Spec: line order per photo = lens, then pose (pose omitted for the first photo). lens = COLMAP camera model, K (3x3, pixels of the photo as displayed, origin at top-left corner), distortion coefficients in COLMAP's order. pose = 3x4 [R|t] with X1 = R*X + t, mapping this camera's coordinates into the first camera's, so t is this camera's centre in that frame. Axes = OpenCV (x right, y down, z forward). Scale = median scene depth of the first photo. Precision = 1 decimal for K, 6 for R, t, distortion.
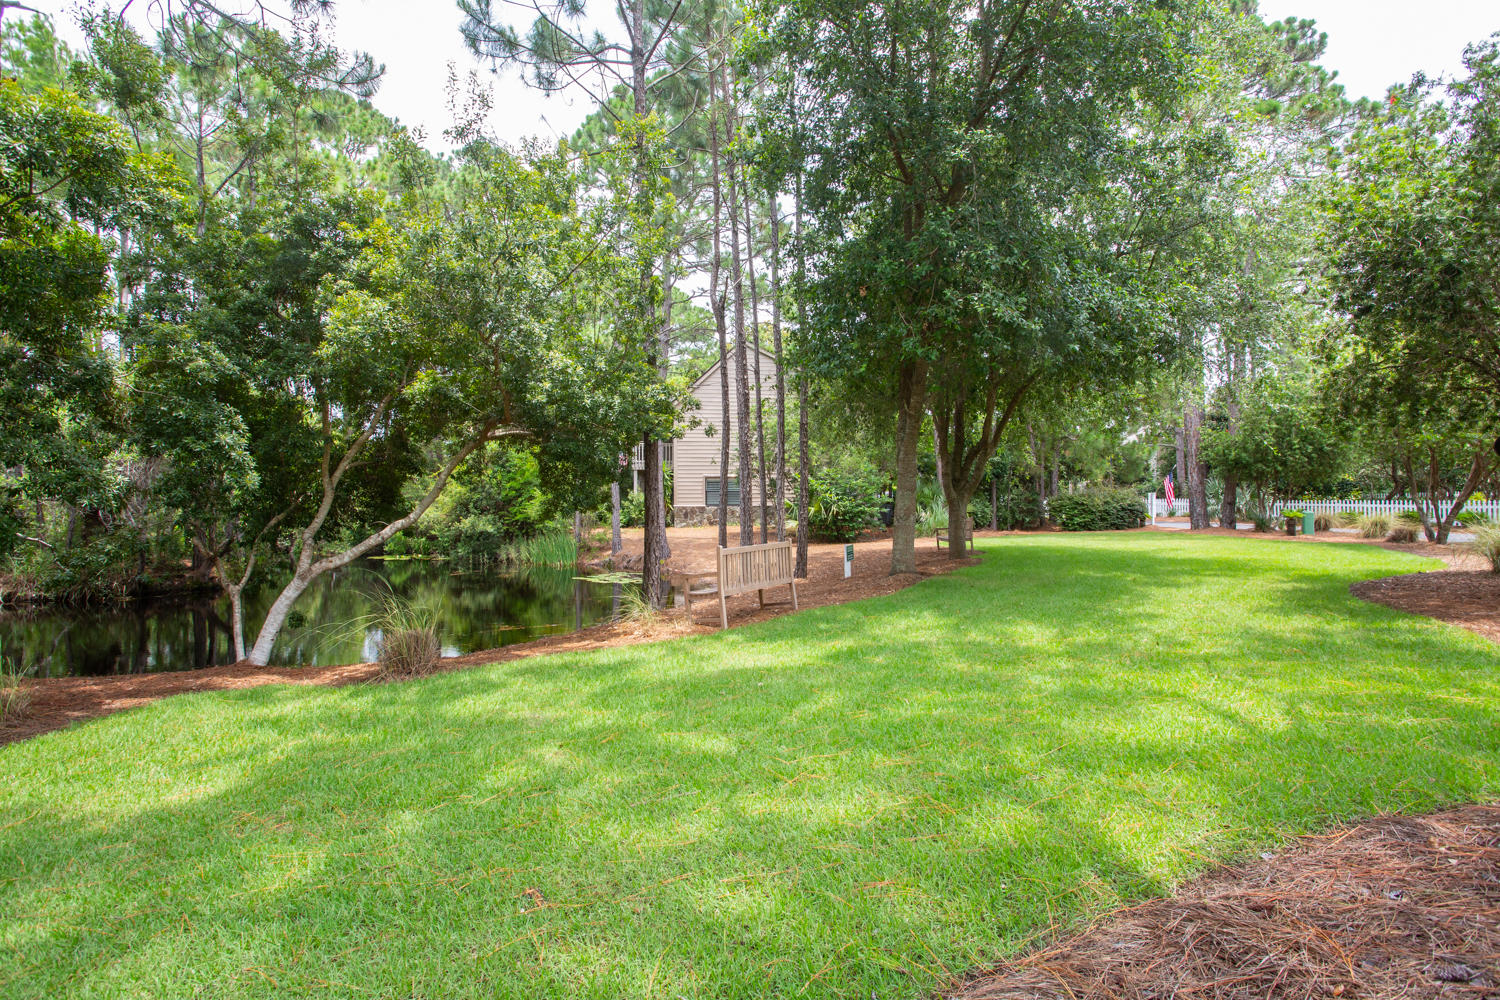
lens RADIAL K [[737.8, 0, 750.0], [0, 737.8, 500.0], [0, 0, 1]] dist [-0.084210, 0.051901]
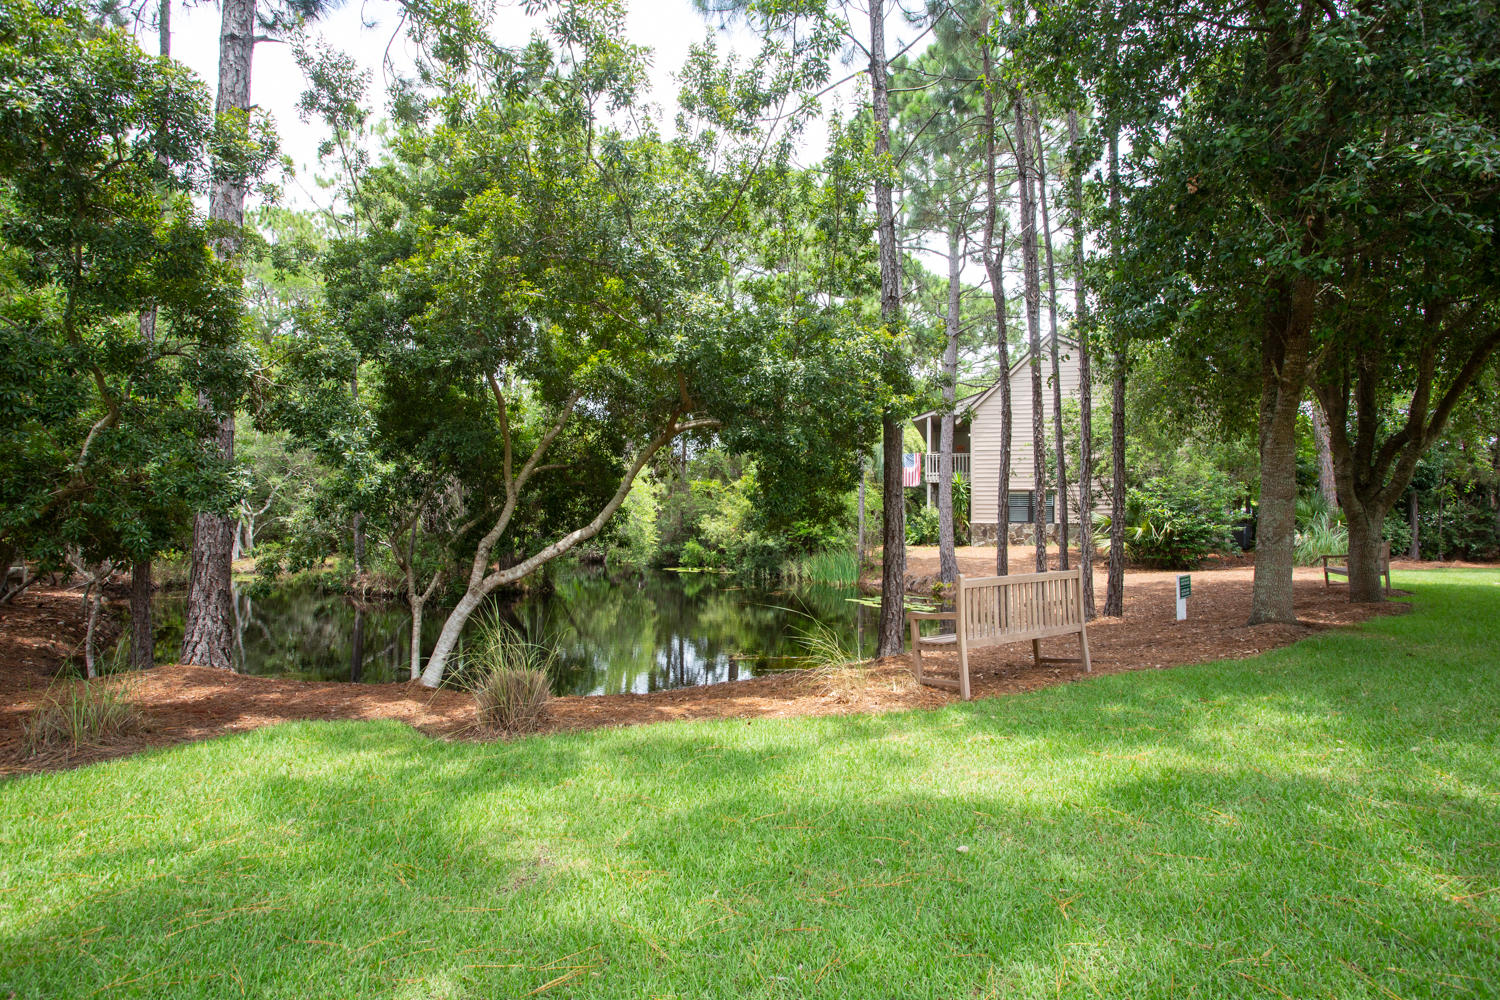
lens RADIAL K [[737.8, 0, 750.0], [0, 737.8, 500.0], [0, 0, 1]] dist [-0.084210, 0.051901]
pose [[0.913874, -0.001204, -0.405997, 0.021719], [-0.008356, 0.999728, -0.021772, 0.004037], [0.405913, 0.023289, 0.913615, 0.119185]]
